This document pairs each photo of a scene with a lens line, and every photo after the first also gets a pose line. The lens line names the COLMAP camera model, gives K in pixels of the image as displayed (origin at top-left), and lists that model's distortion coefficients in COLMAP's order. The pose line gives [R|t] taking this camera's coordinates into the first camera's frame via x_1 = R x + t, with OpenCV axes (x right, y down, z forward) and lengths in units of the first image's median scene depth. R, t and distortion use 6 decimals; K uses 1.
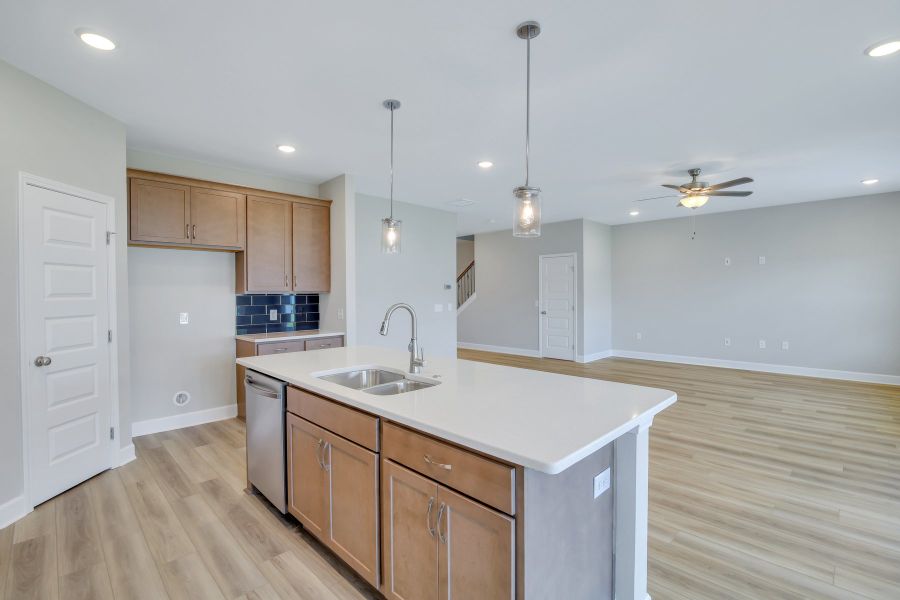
lens RADIAL K [[411.2, 0, 455.8], [0, 411.2, 295.5], [0, 0, 1]] dist [-0.019630, 0.002750]
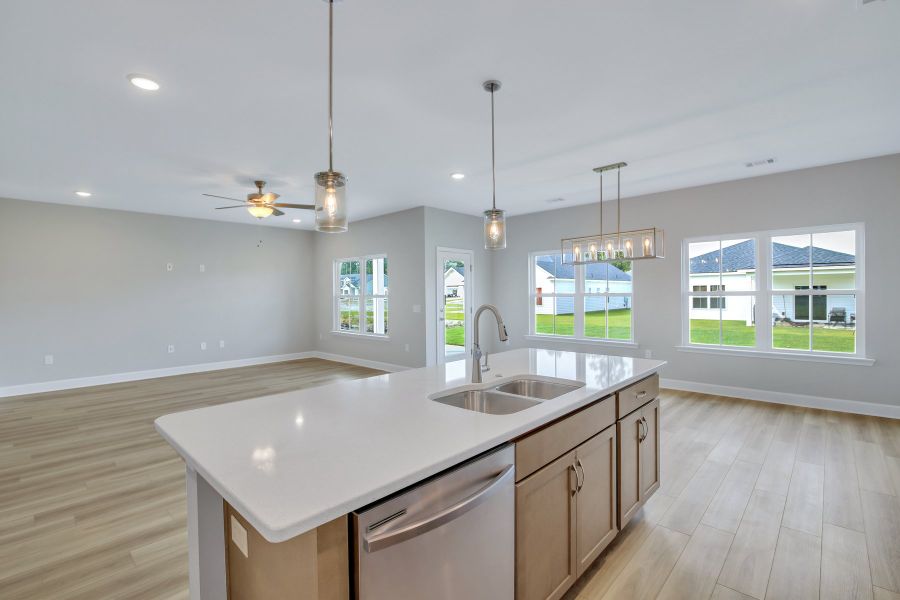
lens RADIAL K [[411.2, 0, 449.1], [0, 411.2, 295.7], [0, 0, 1]] dist [-0.019630, 0.002750]
pose [[-0.019933, 0.001243, 0.999801, -0.541788], [0.018613, 0.999826, -0.000872, -0.001282], [-0.999628, 0.018592, -0.019953, 0.584220]]
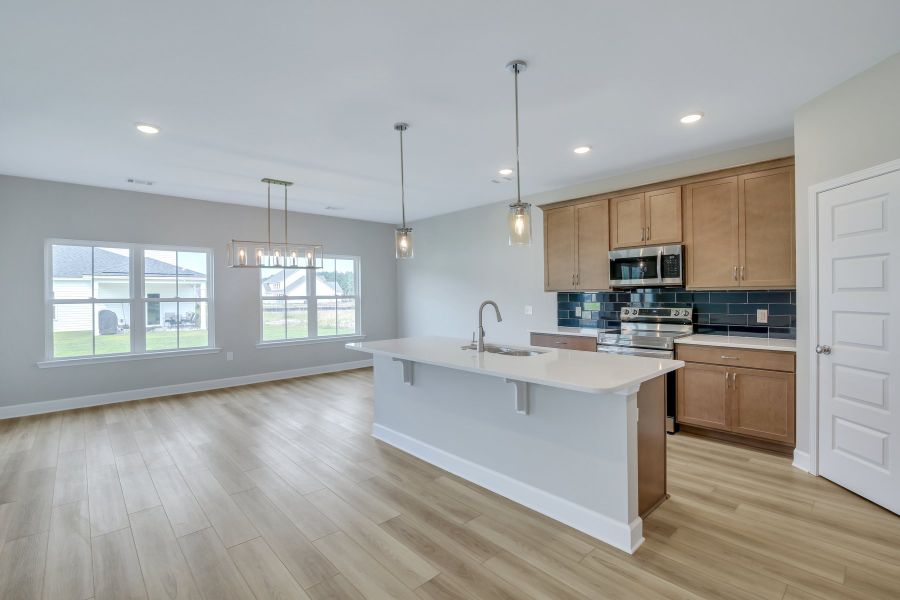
lens RADIAL K [[411.2, 0, 457.1], [0, 411.2, 294.9], [0, 0, 1]] dist [-0.019630, 0.002750]
pose [[-0.999323, 0.016022, 0.033126, -0.035954], [0.016305, 0.999833, 0.008290, -0.007319], [-0.032988, 0.008824, -0.999417, 1.285973]]
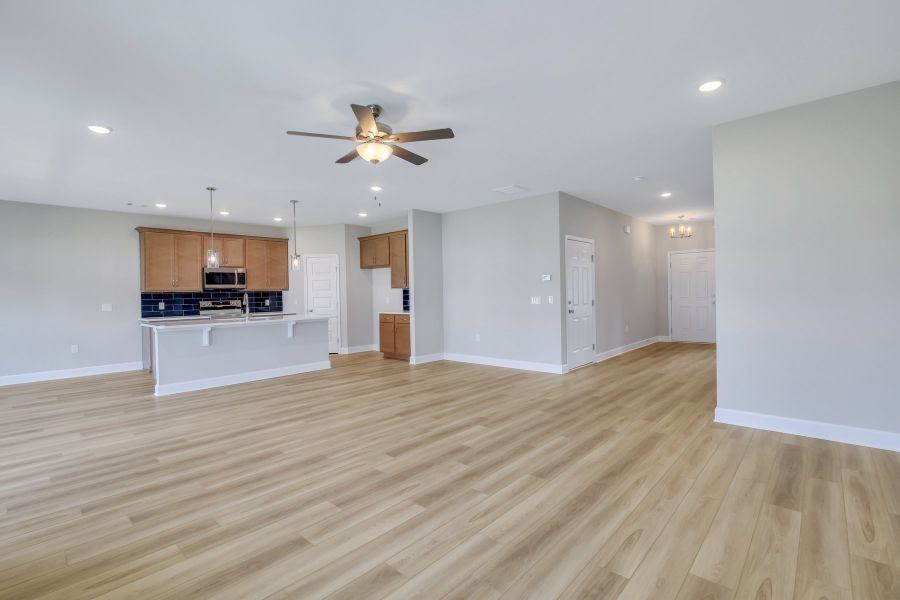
lens RADIAL K [[411.2, 0, 448.6], [0, 411.2, 296.1], [0, 0, 1]] dist [-0.019630, 0.002750]
pose [[0.037022, 0.013002, -0.999230, 1.418879], [0.012057, 0.999837, 0.013456, 0.008573], [0.999242, -0.012546, 0.036859, 1.203600]]
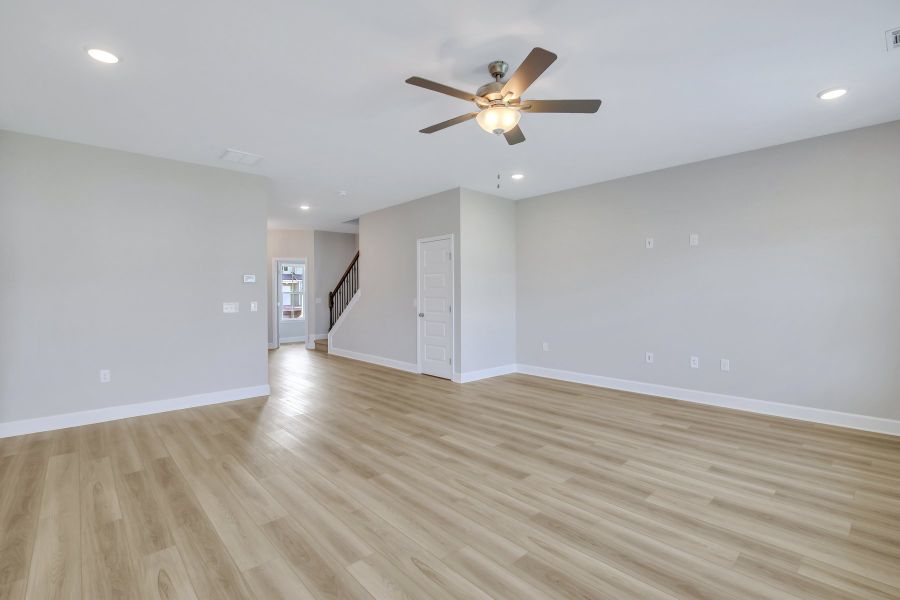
lens RADIAL K [[411.2, 0, 455.7], [0, 411.2, 296.4], [0, 0, 1]] dist [-0.019630, 0.002750]
pose [[0.999155, 0.001912, -0.041063, 0.602662], [-0.002001, 0.999996, -0.002125, 0.017725], [0.041059, 0.002206, 0.999154, 0.469214]]
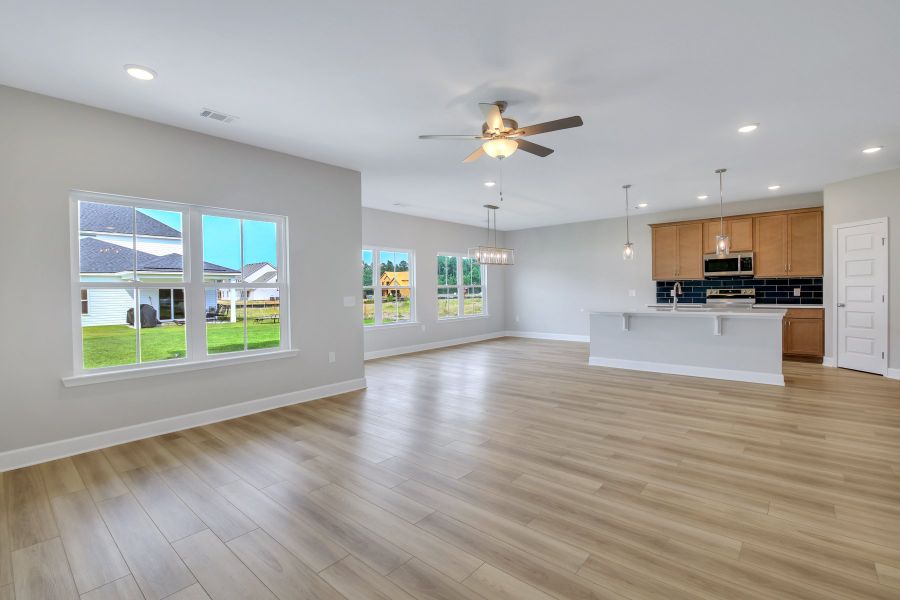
lens RADIAL K [[411.2, 0, 458.0], [0, 411.2, 295.3], [0, 0, 1]] dist [-0.019630, 0.002750]
pose [[-0.996942, 0.021592, -0.075100, 0.786544], [0.020008, 0.999563, 0.021778, 0.008270], [0.075538, 0.020209, -0.996938, 1.874082]]
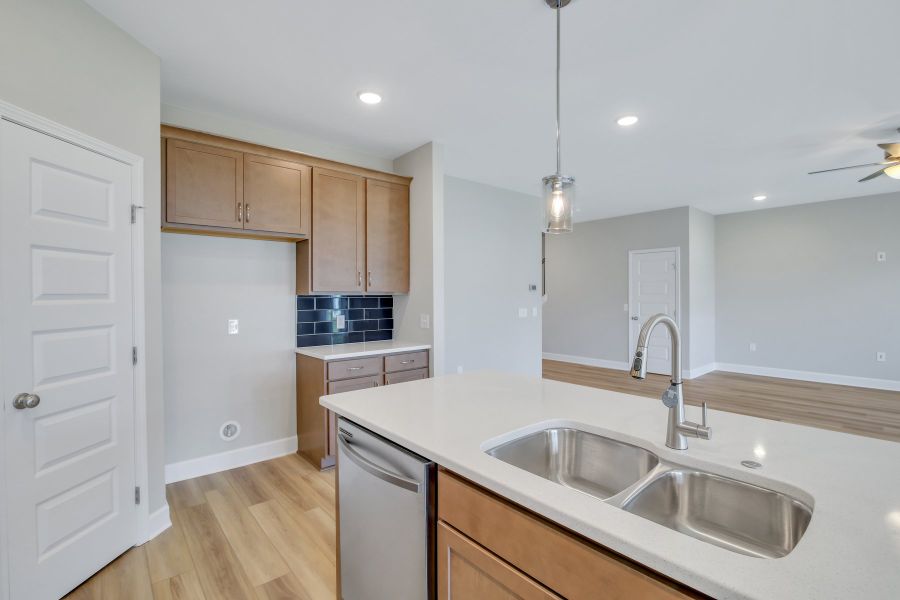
lens RADIAL K [[411.2, 0, 457.5], [0, 411.2, 295.9], [0, 0, 1]] dist [-0.019630, 0.002750]
pose [[0.997624, 0.002864, -0.068830, -0.185216], [-0.003108, 0.999989, -0.003438, -0.000867], [0.068819, 0.003644, 0.997622, 0.250849]]
